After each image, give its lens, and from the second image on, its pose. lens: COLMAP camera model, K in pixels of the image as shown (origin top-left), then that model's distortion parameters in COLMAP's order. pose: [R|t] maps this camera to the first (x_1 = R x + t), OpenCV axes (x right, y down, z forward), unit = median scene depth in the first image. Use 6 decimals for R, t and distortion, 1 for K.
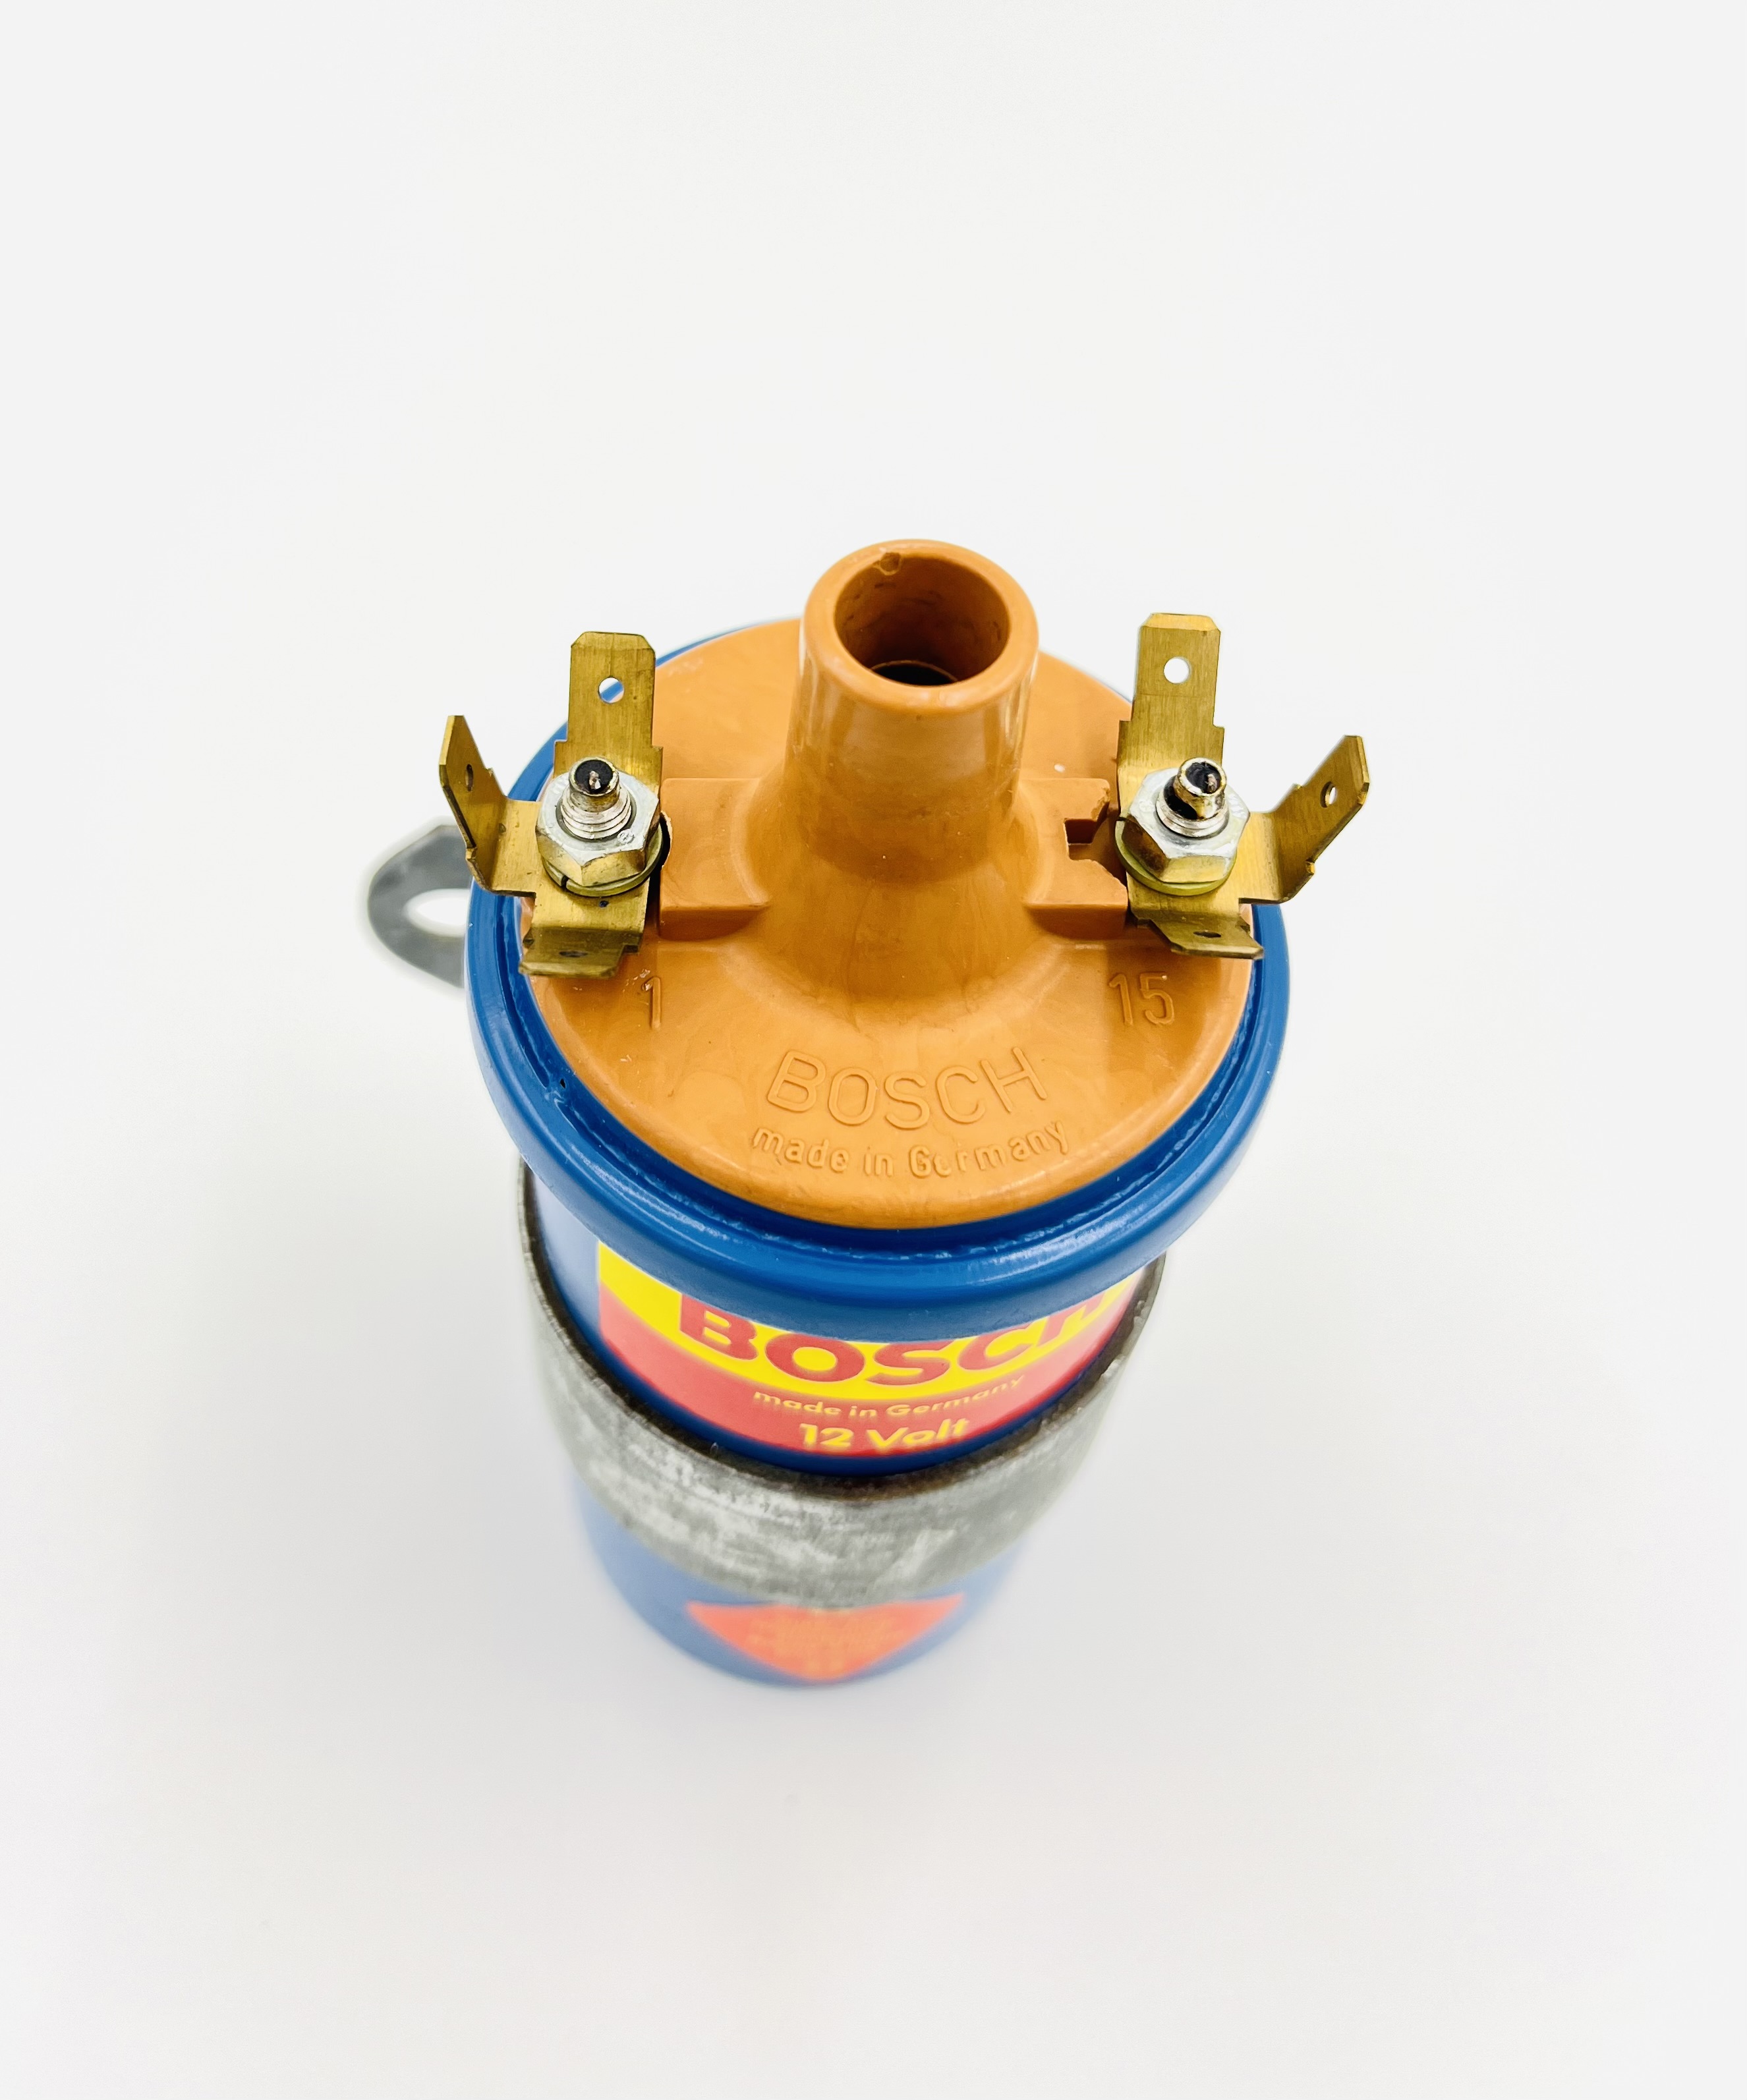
lens RADIAL K [[1751.6, 0, 825.2], [0, 1751.6, 997.0], [0, 0, 1]] dist [0.001091, -0.000596]
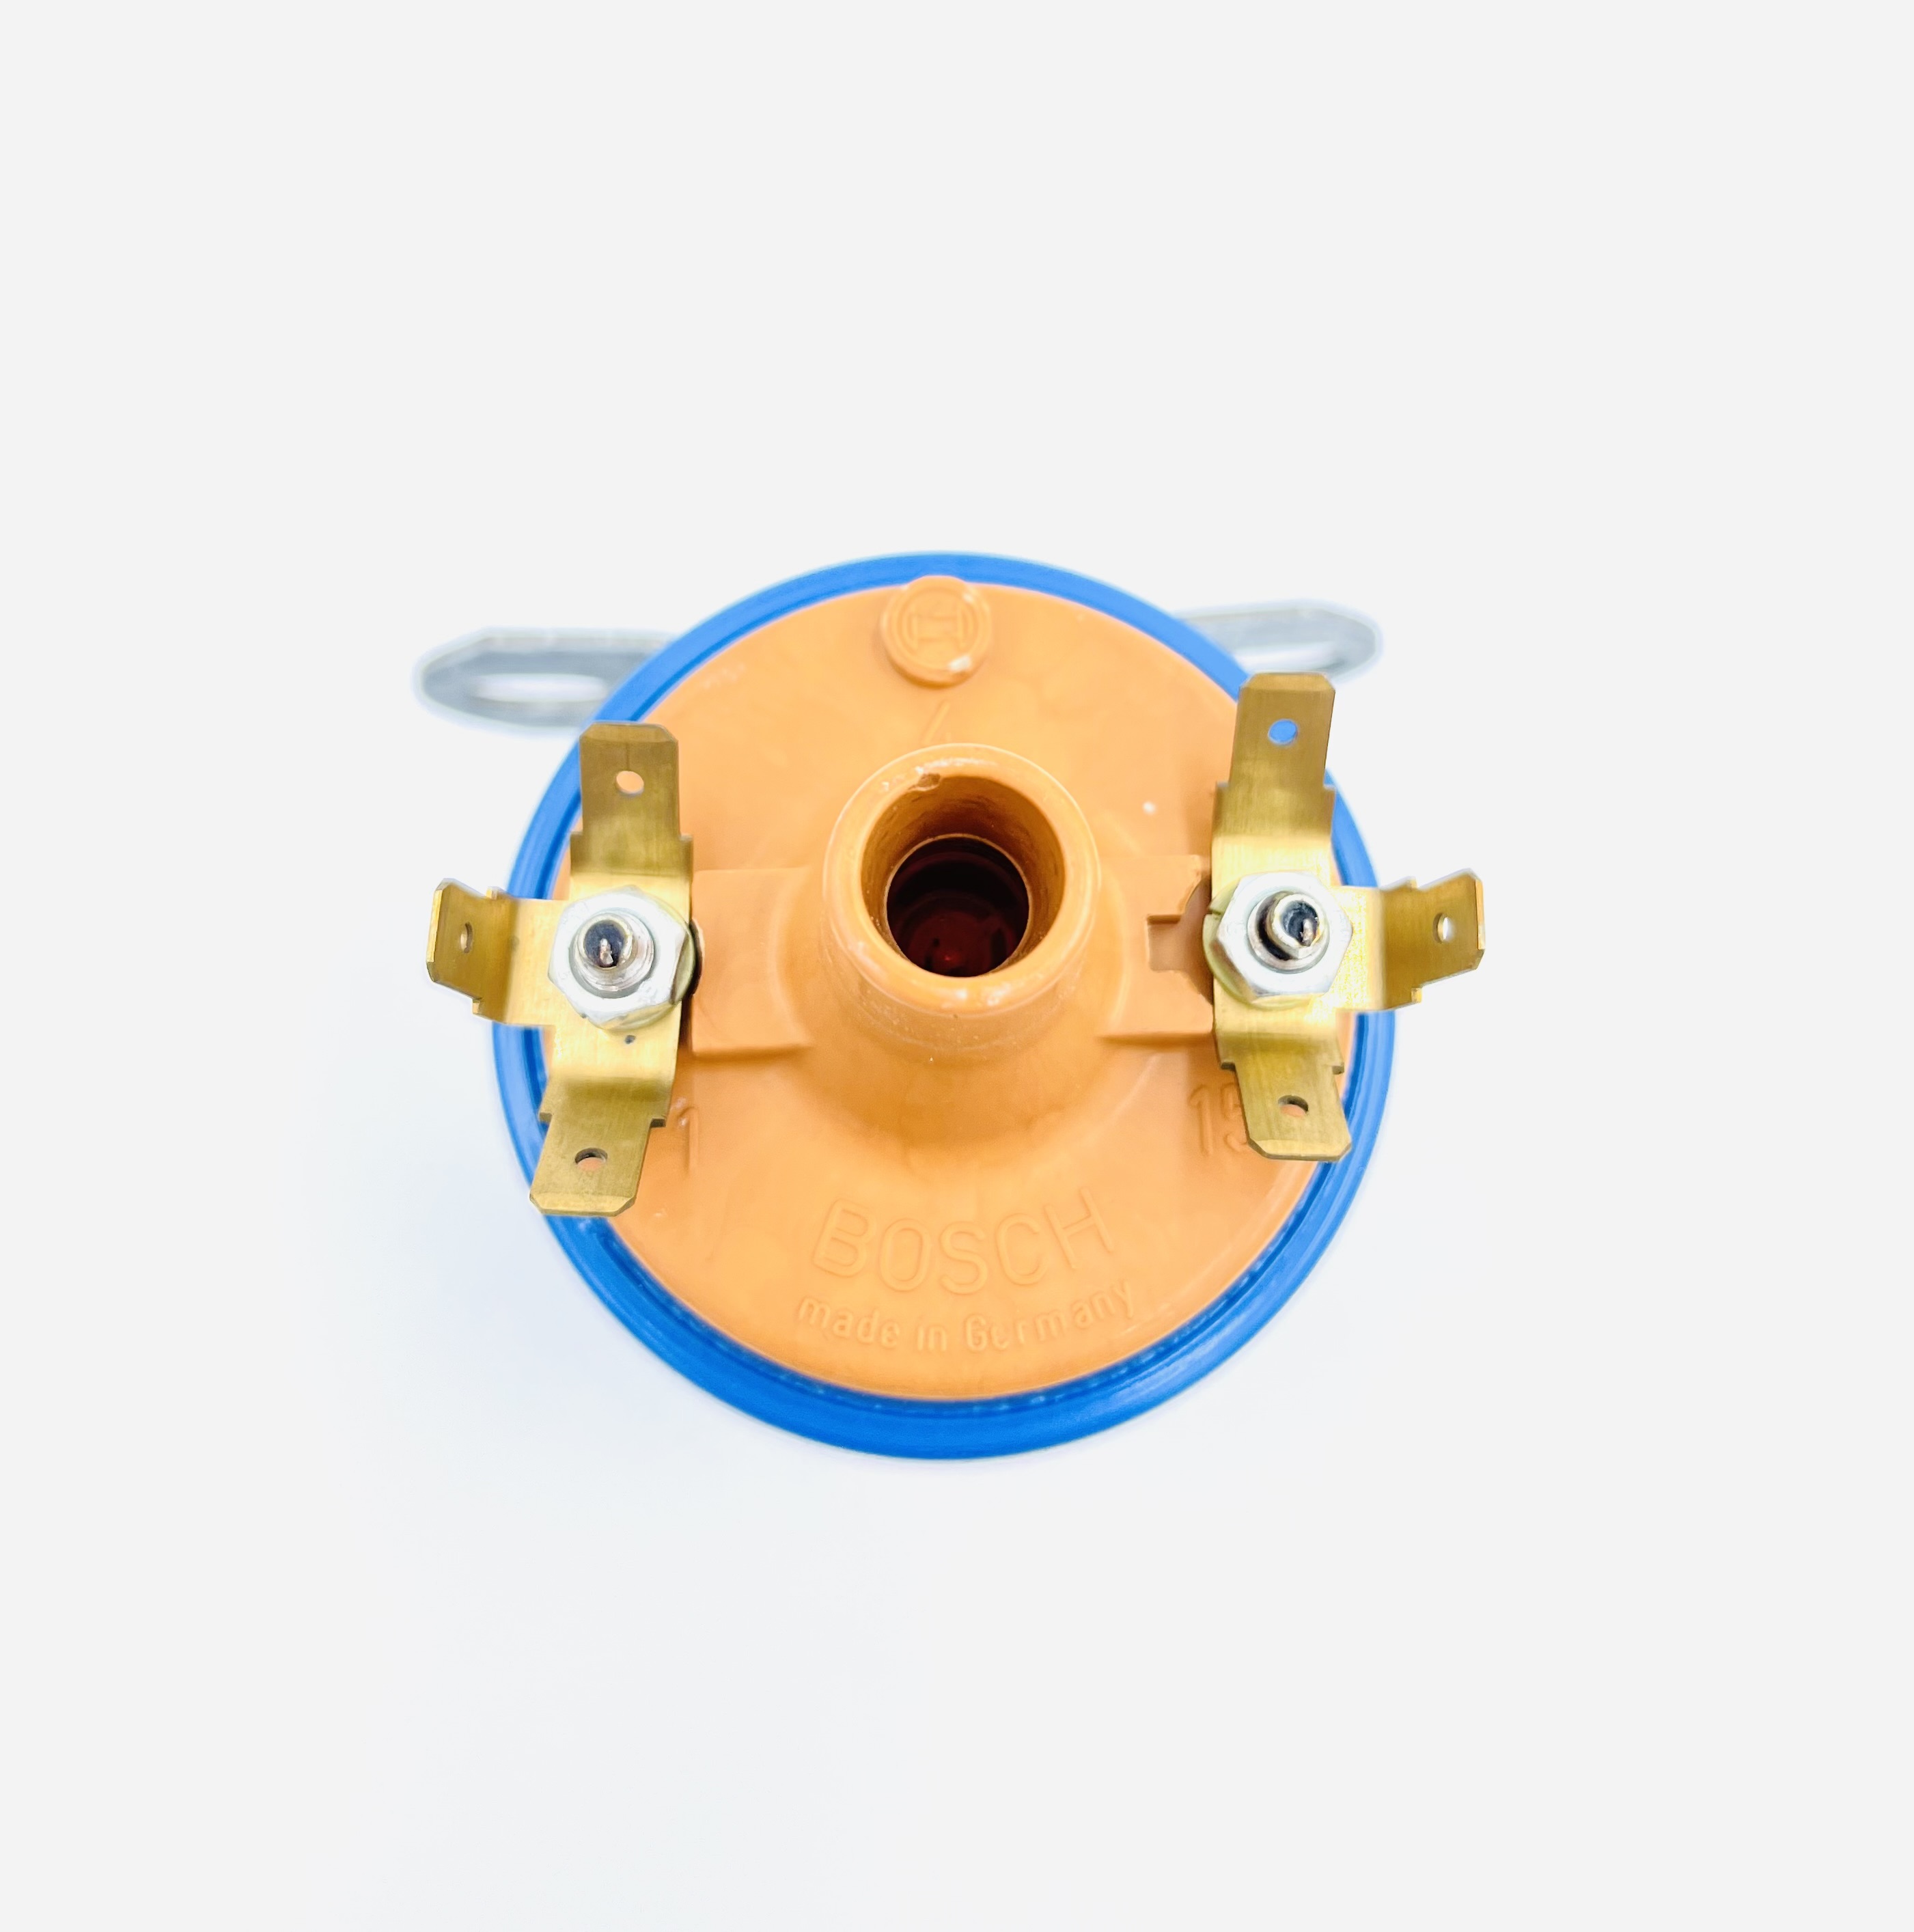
lens RADIAL K [[1796.8, 0, 957.1], [0, 1796.8, 966.0], [0, 0, 1]] dist [-0.047166, 0.000000]
pose [[0.999962, -0.001560, -0.008566, 0.051212], [0.003905, 0.959649, 0.281174, -0.356018], [0.007781, -0.281197, 0.959619, 0.126412]]
